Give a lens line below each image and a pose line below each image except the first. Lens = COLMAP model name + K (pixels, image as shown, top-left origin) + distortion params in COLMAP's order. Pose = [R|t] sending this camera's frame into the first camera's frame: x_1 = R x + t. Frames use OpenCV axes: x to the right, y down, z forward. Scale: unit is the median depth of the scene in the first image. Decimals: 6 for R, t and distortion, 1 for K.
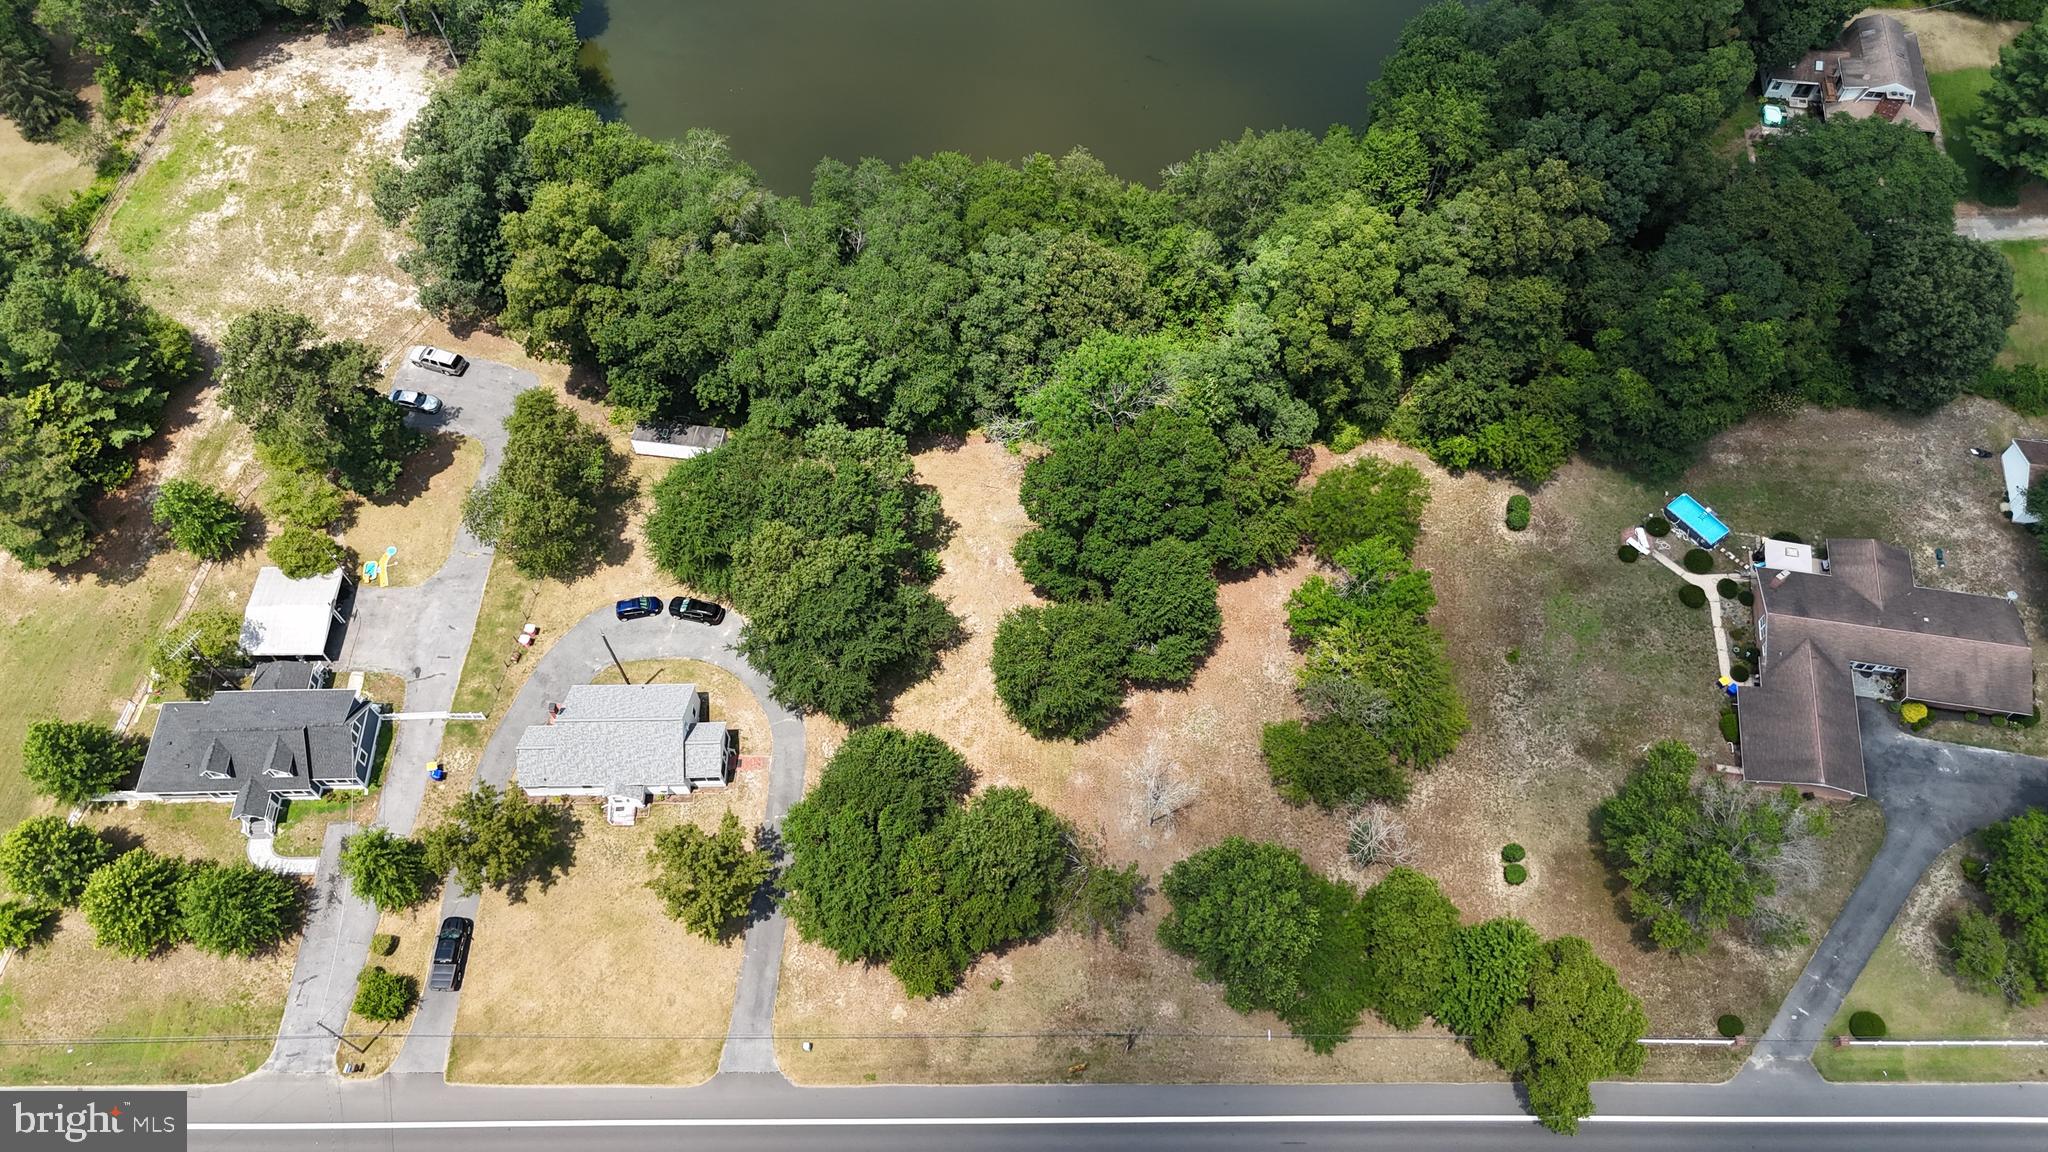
lens RADIAL K [[1517.3, 0, 1016.8], [0, 1517.3, 549.8], [0, 0, 1]] dist [0.078146, -0.074608]
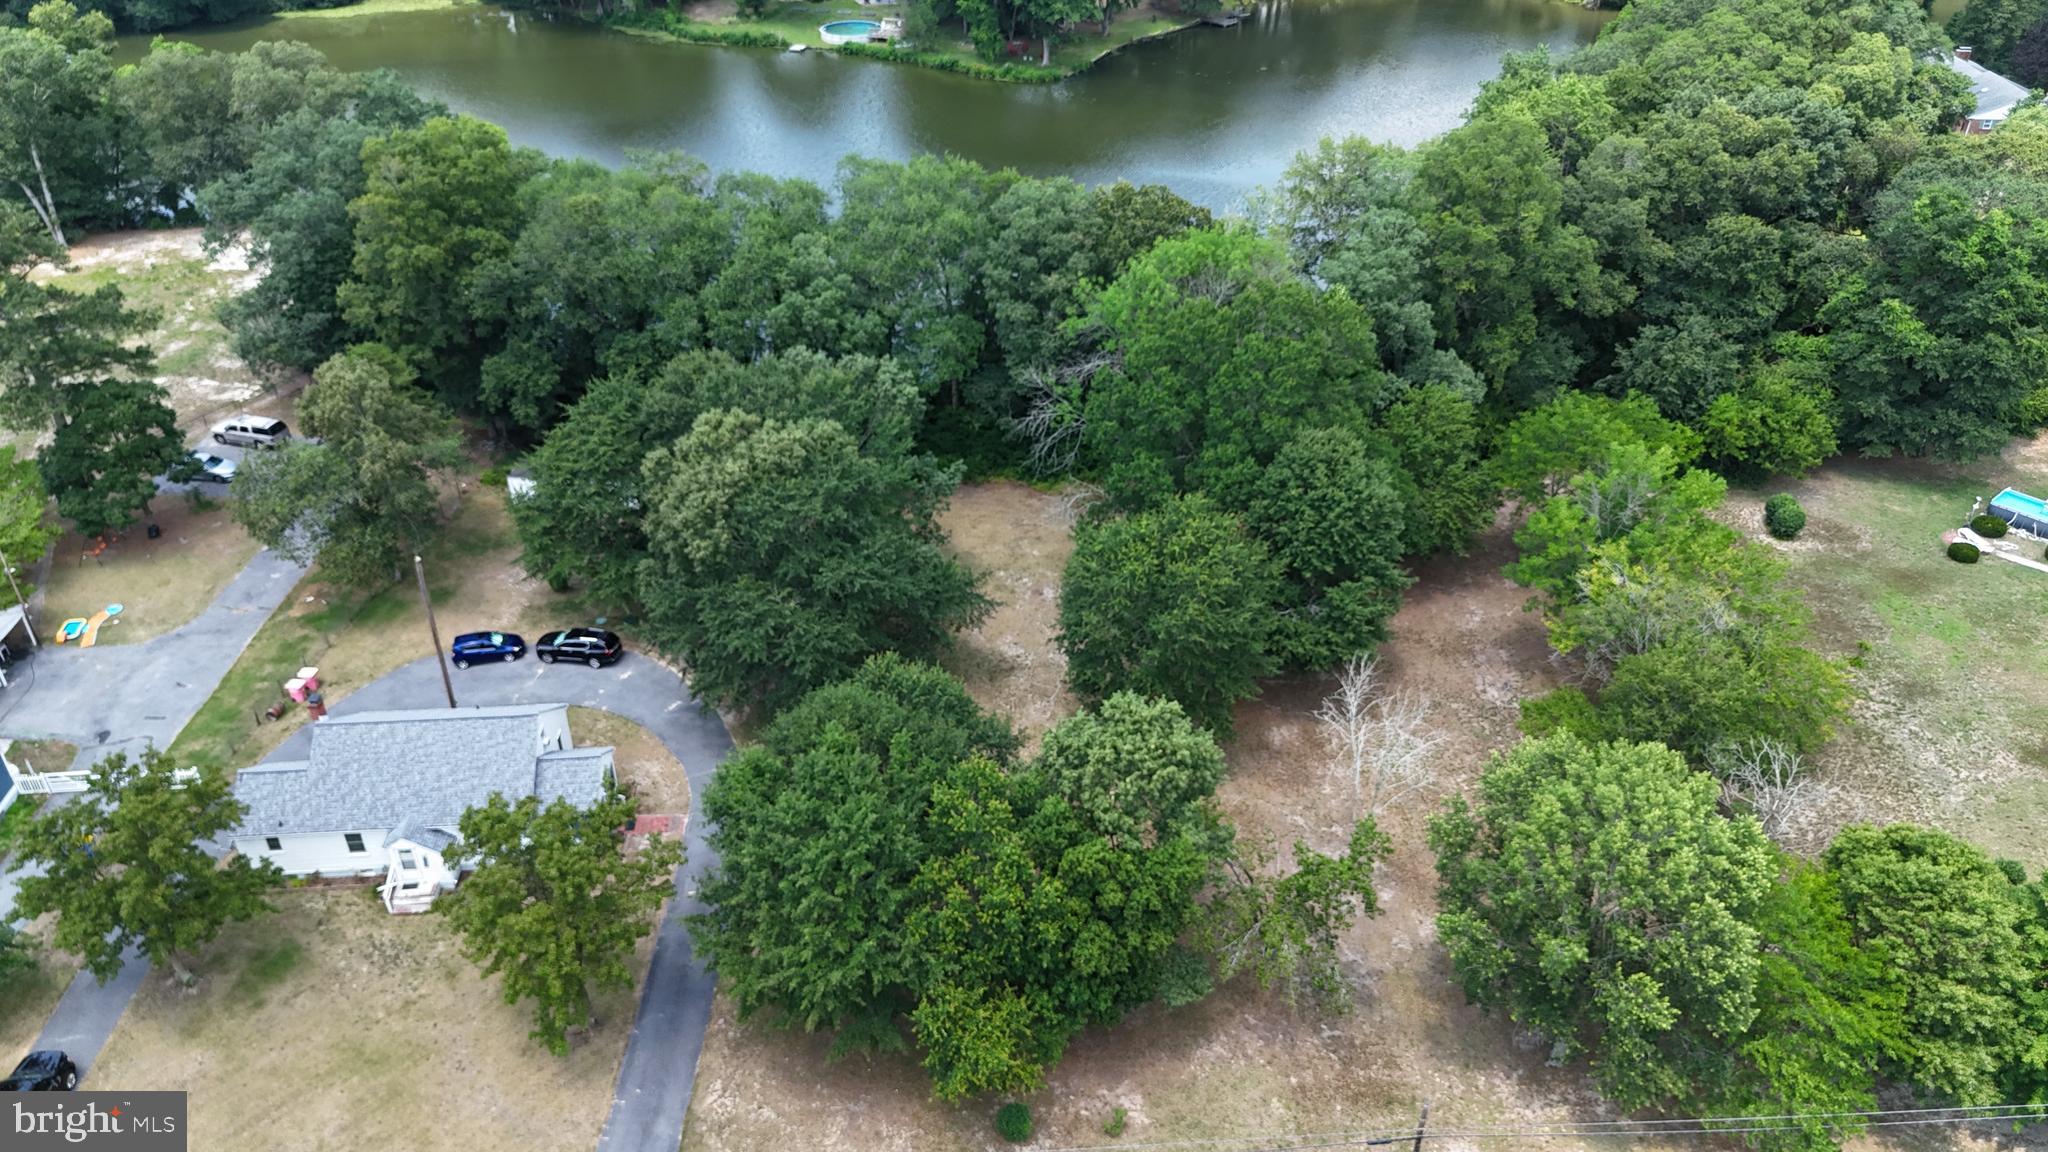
lens RADIAL K [[1517.3, 0, 1016.8], [0, 1517.3, 549.8], [0, 0, 1]] dist [0.078146, -0.074608]
pose [[0.998558, -0.023545, 0.048241, -0.059112], [0.042954, 0.889451, -0.455009, 0.308548], [-0.032195, 0.456425, 0.889179, 0.414037]]
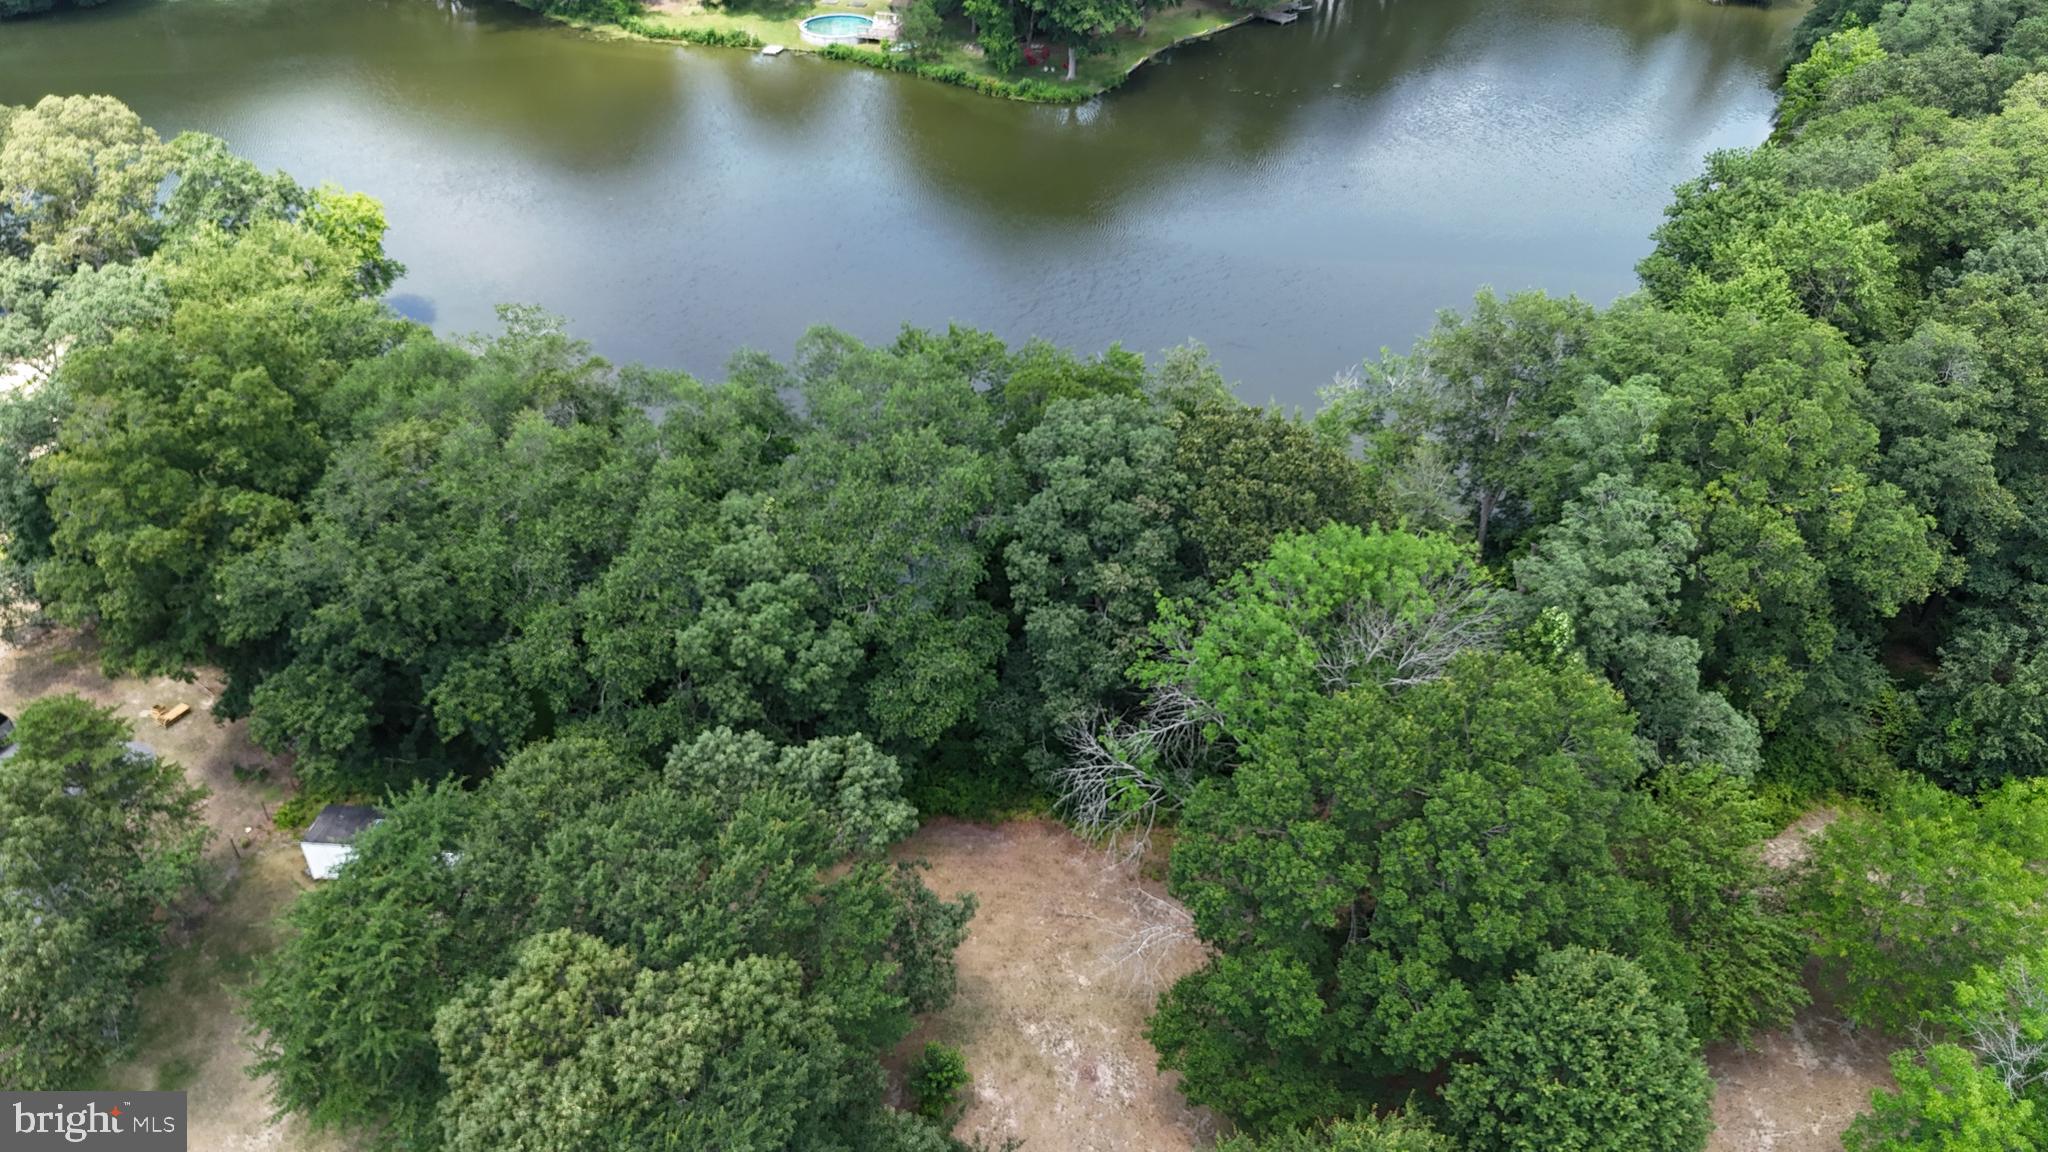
lens RADIAL K [[1517.3, 0, 1016.8], [0, 1517.3, 549.8], [0, 0, 1]] dist [0.078146, -0.074608]
pose [[0.998709, -0.017623, 0.047647, -0.056834], [0.035598, 0.911898, -0.408870, 0.051613], [-0.036244, 0.410038, 0.911348, 0.560597]]
